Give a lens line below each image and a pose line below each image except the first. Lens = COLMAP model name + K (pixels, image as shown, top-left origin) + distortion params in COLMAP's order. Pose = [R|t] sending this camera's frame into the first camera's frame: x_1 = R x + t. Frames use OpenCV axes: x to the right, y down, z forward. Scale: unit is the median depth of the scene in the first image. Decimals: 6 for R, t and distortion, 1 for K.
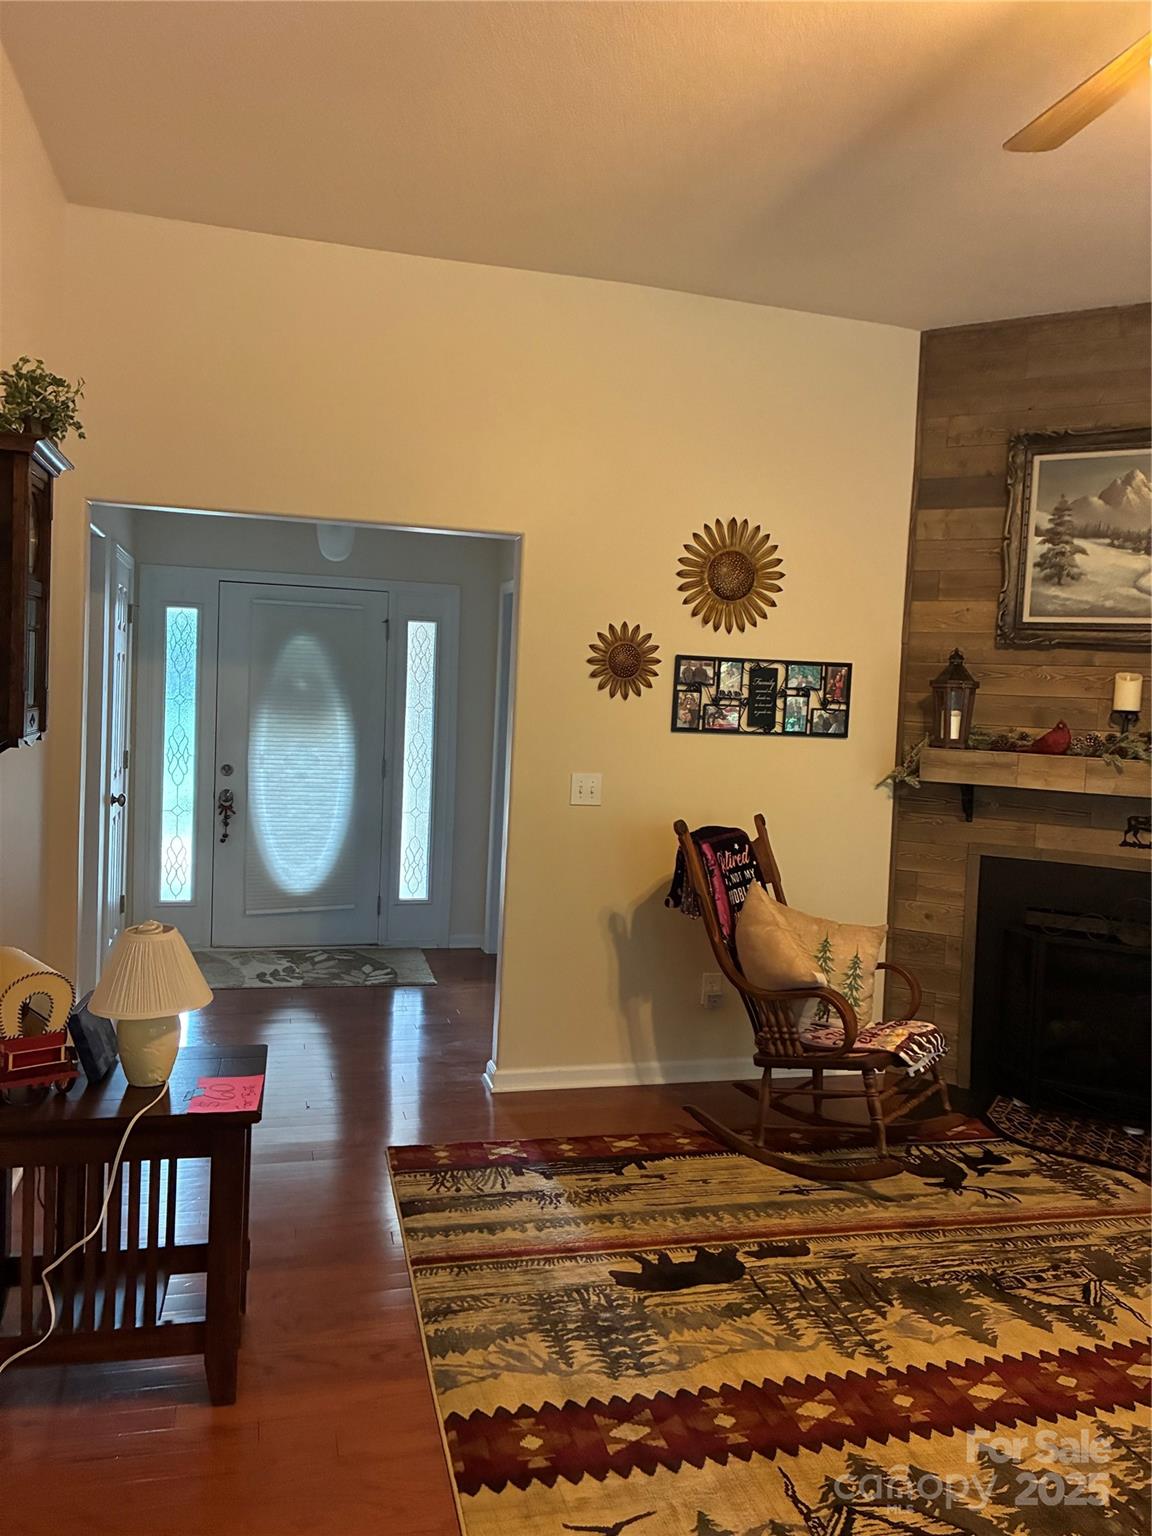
lens RADIAL K [[1160.9, 0, 570.0], [0, 1160.9, 757.9], [0, 0, 1]] dist [0.037171, -0.049676]
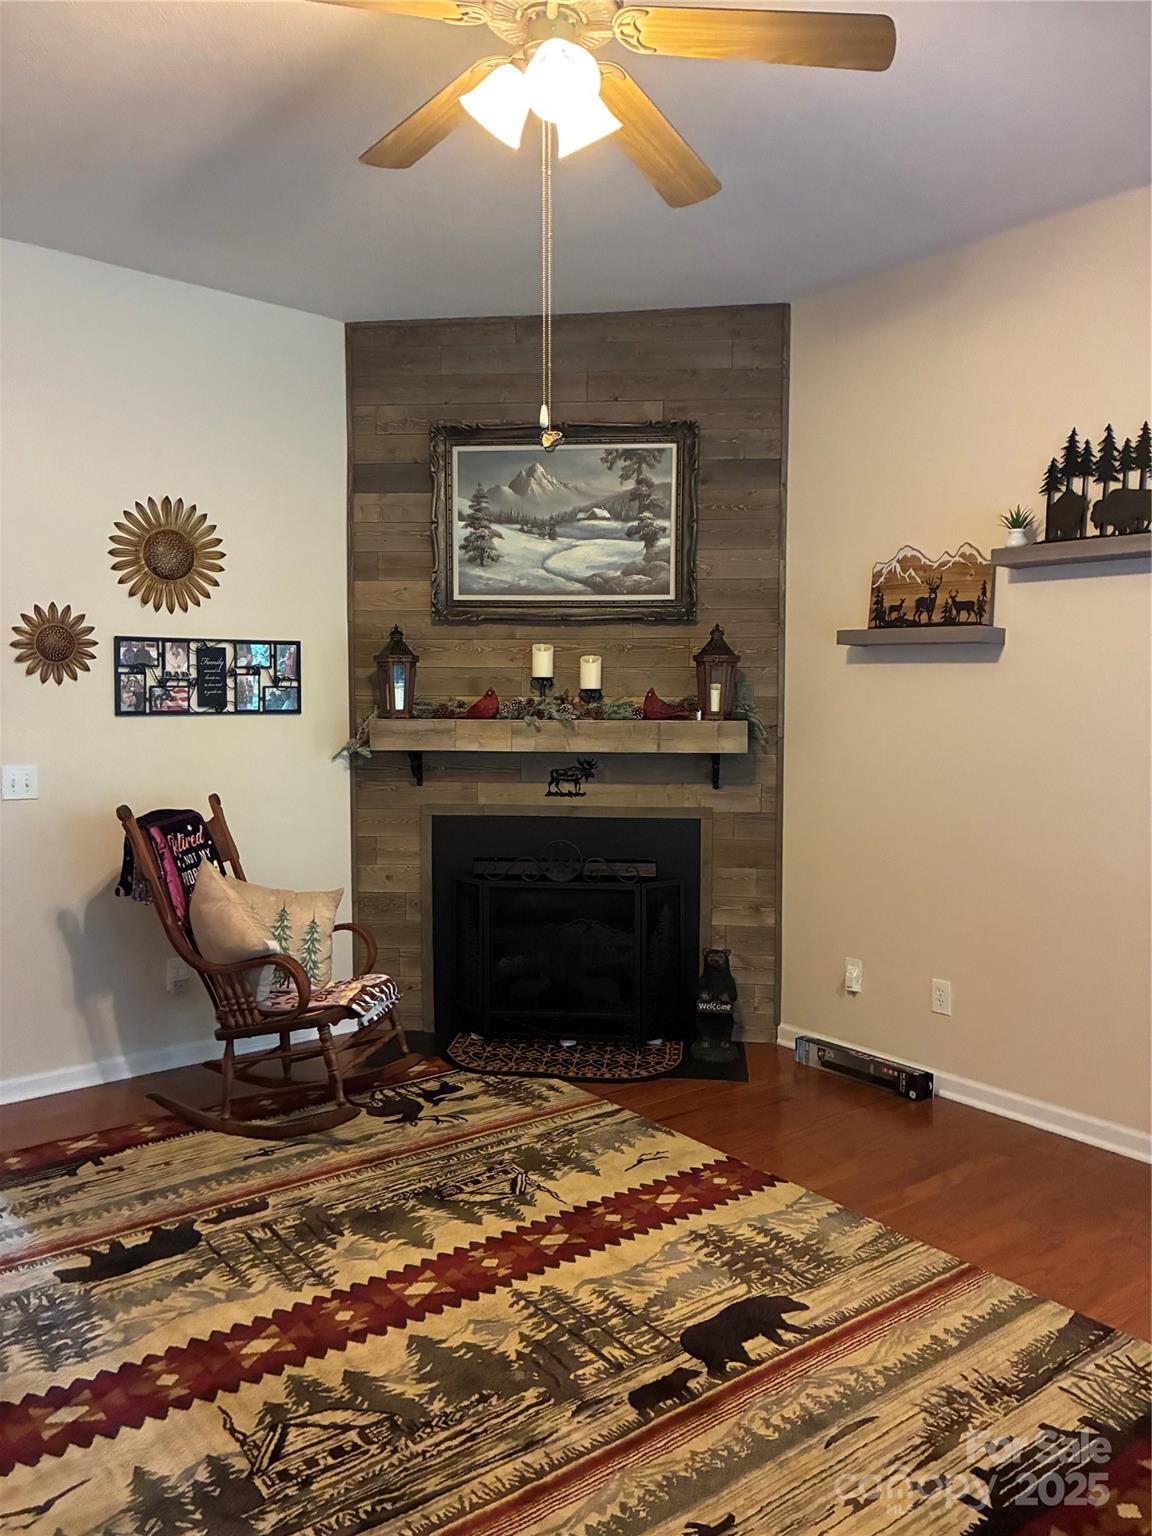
lens RADIAL K [[1160.9, 0, 580.5], [0, 1160.9, 758.6], [0, 0, 1]] dist [0.037171, -0.049676]
pose [[0.910753, -0.066515, 0.407559, 0.049125], [0.060682, 0.997785, 0.027238, 0.011187], [-0.408469, -0.000076, 0.912772, -0.049877]]
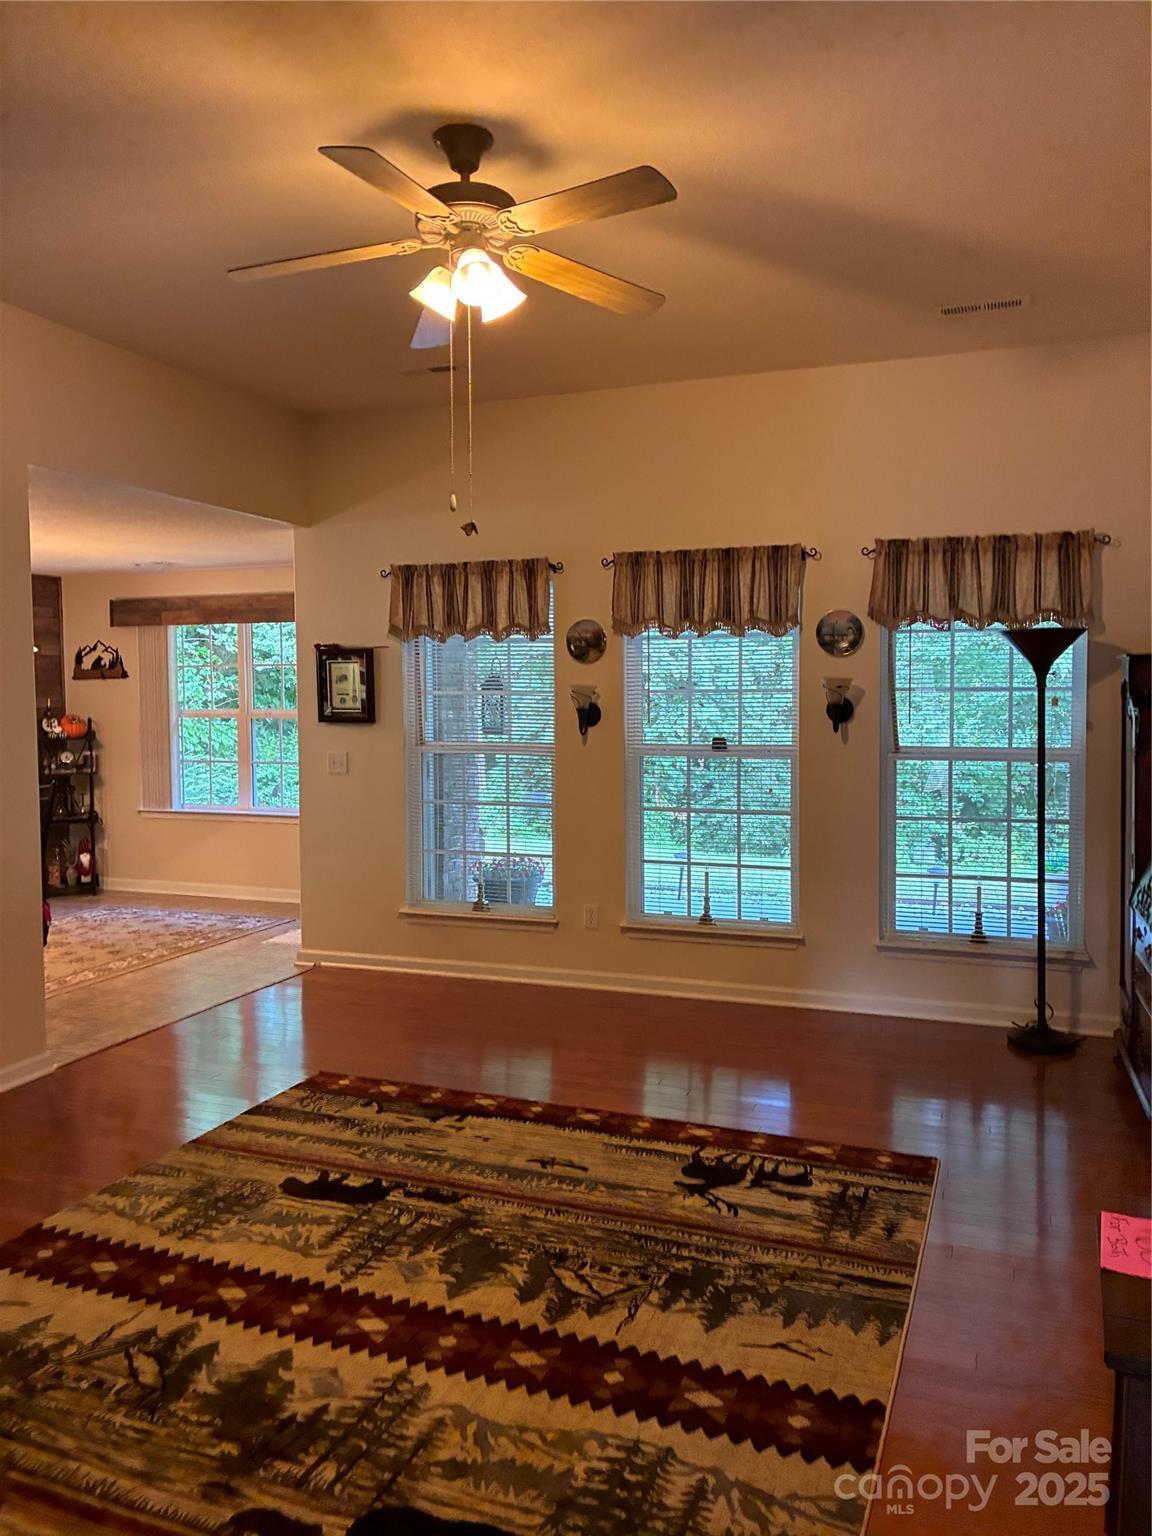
lens RADIAL K [[1160.9, 0, 575.4], [0, 1160.9, 765.3], [0, 0, 1]] dist [0.037171, -0.049676]
pose [[-0.818623, -0.072373, 0.569753, -0.246115], [0.008785, 0.990335, 0.138419, -0.079787], [-0.574264, 0.118319, -0.810075, 1.105807]]
